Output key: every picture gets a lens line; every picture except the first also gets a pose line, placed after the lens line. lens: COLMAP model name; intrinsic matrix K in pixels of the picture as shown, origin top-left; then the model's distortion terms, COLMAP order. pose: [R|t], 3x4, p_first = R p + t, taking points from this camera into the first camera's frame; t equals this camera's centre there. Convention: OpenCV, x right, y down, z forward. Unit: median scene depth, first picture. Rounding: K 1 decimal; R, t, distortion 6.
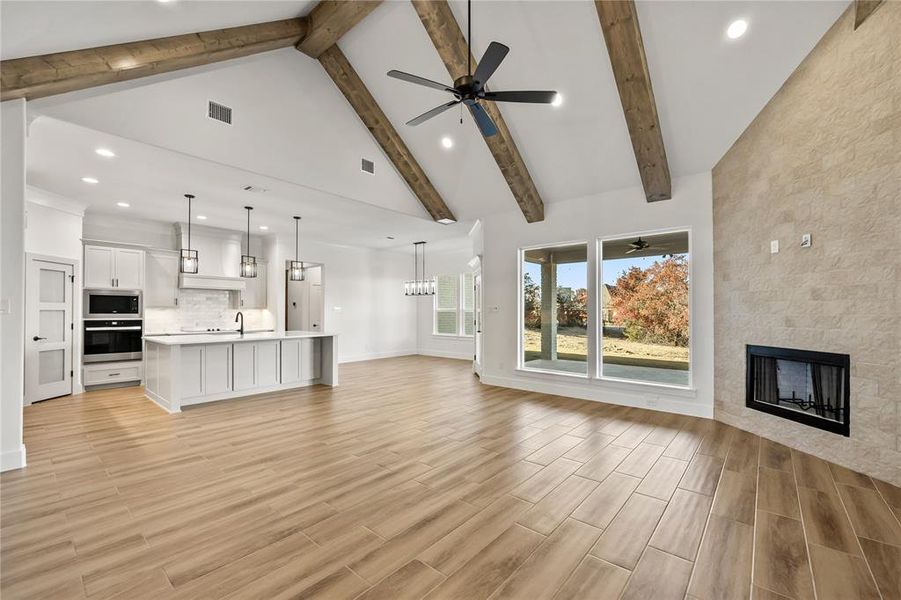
lens RADIAL K [[367.6, 0, 456.8], [0, 367.6, 313.0], [0, 0, 1]] dist [-0.004382, -0.000219]
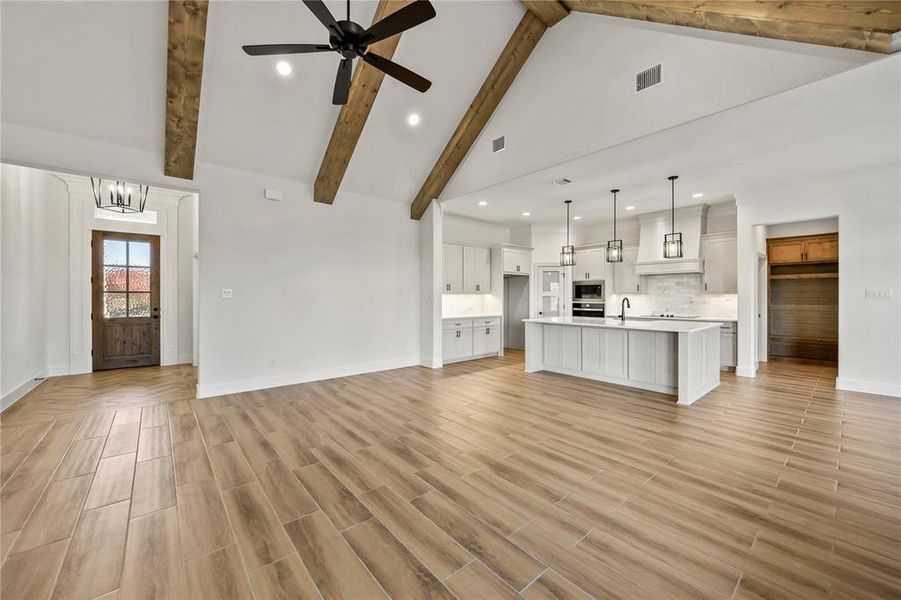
lens RADIAL K [[347.7, 0, 450.1], [0, 347.7, 300.2], [0, 0, 1]] dist [0.001381, -0.000078]
pose [[-0.172413, 0.011171, -0.984961, 0.439650], [-0.001485, 0.999932, 0.011600, -0.006490], [0.985024, 0.003463, -0.172384, 0.756586]]
